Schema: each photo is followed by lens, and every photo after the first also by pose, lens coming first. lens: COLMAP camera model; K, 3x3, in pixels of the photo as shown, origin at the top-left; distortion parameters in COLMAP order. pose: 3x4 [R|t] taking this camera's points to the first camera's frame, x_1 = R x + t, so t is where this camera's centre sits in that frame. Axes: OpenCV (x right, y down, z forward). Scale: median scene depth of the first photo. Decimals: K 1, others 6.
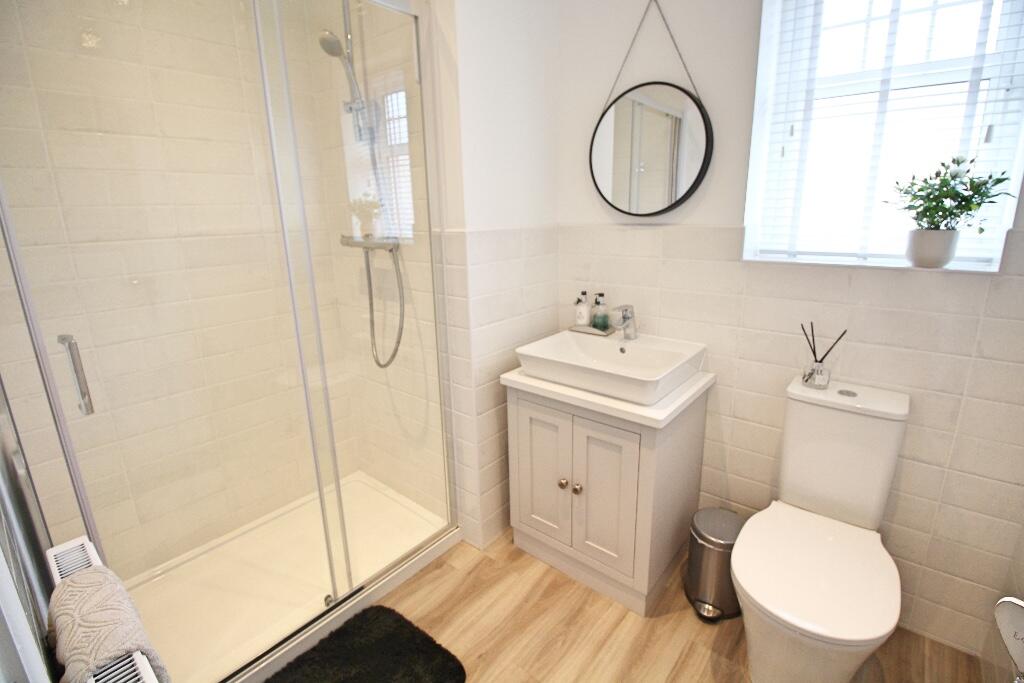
lens RADIAL K [[479.3, 0, 516.3], [0, 479.3, 334.1], [0, 0, 1]] dist [-0.013250, -0.000383]
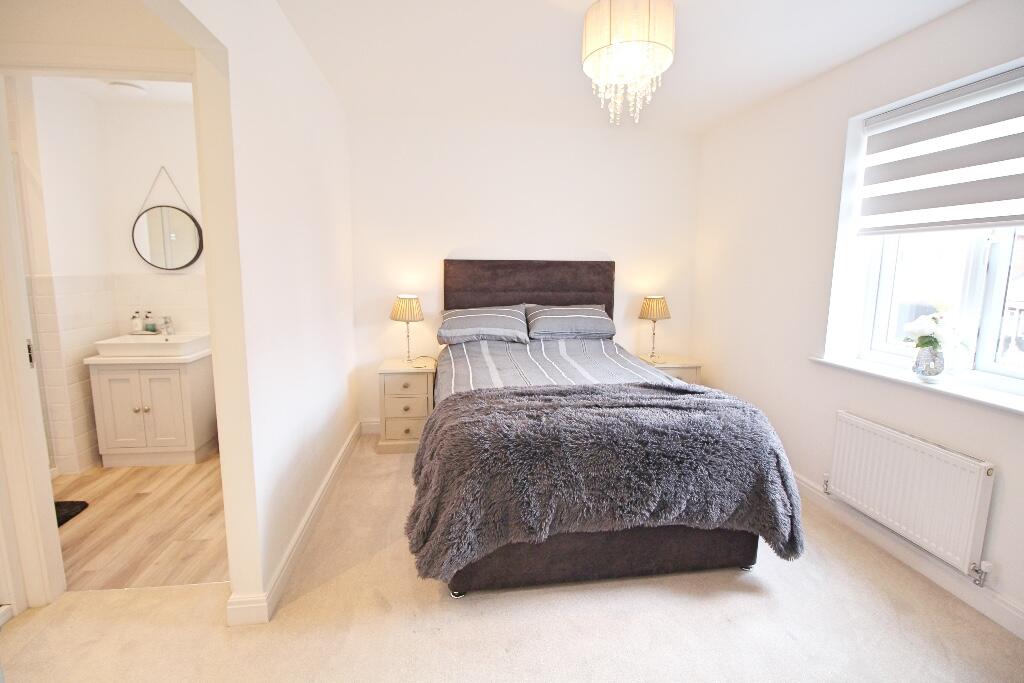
lens RADIAL K [[479.3, 0, 503.7], [0, 479.3, 323.9], [0, 0, 1]] dist [-0.013250, -0.000383]
pose [[0.683436, -0.071357, 0.726515, -0.220455], [0.177743, 0.981527, -0.070800, 0.335613], [-0.708042, 0.177520, 0.683494, -1.188748]]
